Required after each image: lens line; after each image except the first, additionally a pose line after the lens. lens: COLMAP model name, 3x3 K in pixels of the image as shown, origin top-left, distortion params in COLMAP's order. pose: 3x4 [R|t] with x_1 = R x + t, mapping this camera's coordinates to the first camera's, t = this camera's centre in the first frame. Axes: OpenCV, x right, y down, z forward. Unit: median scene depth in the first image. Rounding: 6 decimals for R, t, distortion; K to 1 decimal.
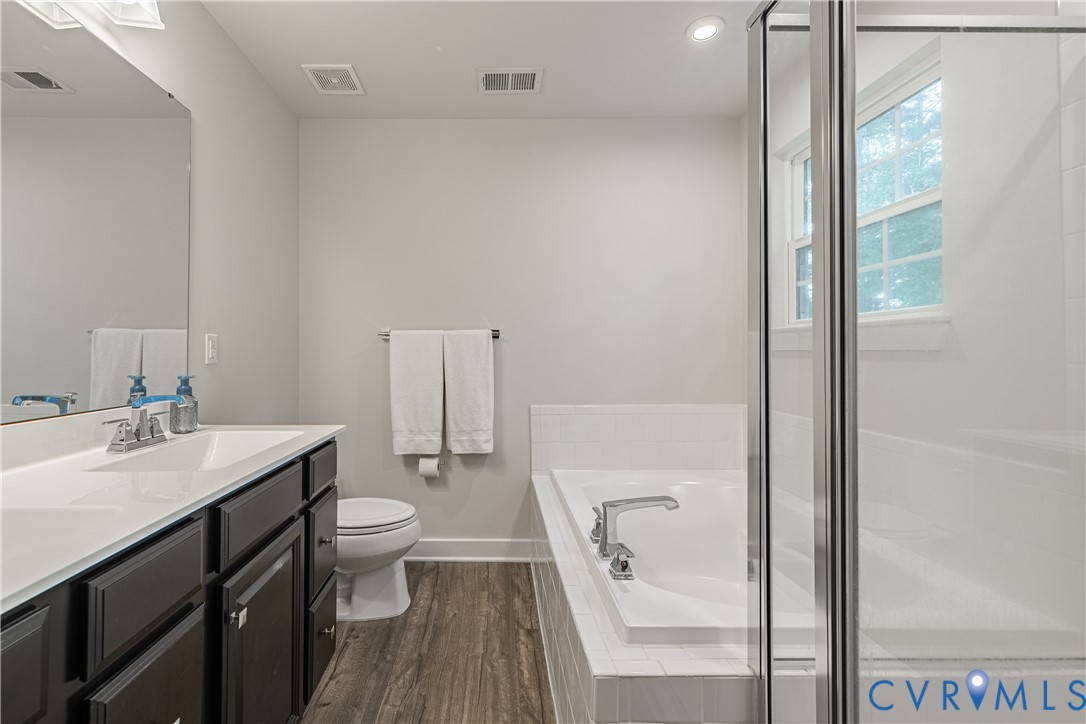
lens RADIAL K [[454.1, 0, 543.9], [0, 454.1, 352.4], [0, 0, 1]] dist [0.002492, 0.000004]
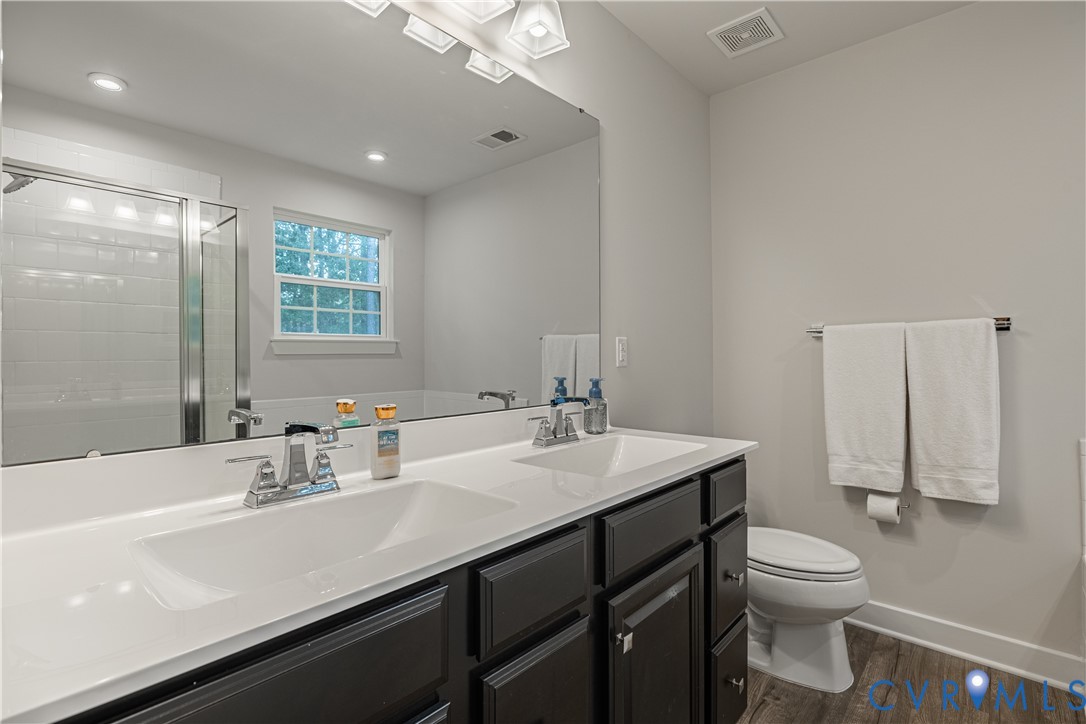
lens RADIAL K [[515.4, 0, 547.1], [0, 515.4, 356.0], [0, 0, 1]] dist [-0.002477, 0.000284]
pose [[0.672028, -0.002909, -0.740520, 0.002970], [0.006300, 0.999979, 0.001790, -0.001678], [0.740499, -0.005868, 0.672032, 0.110487]]
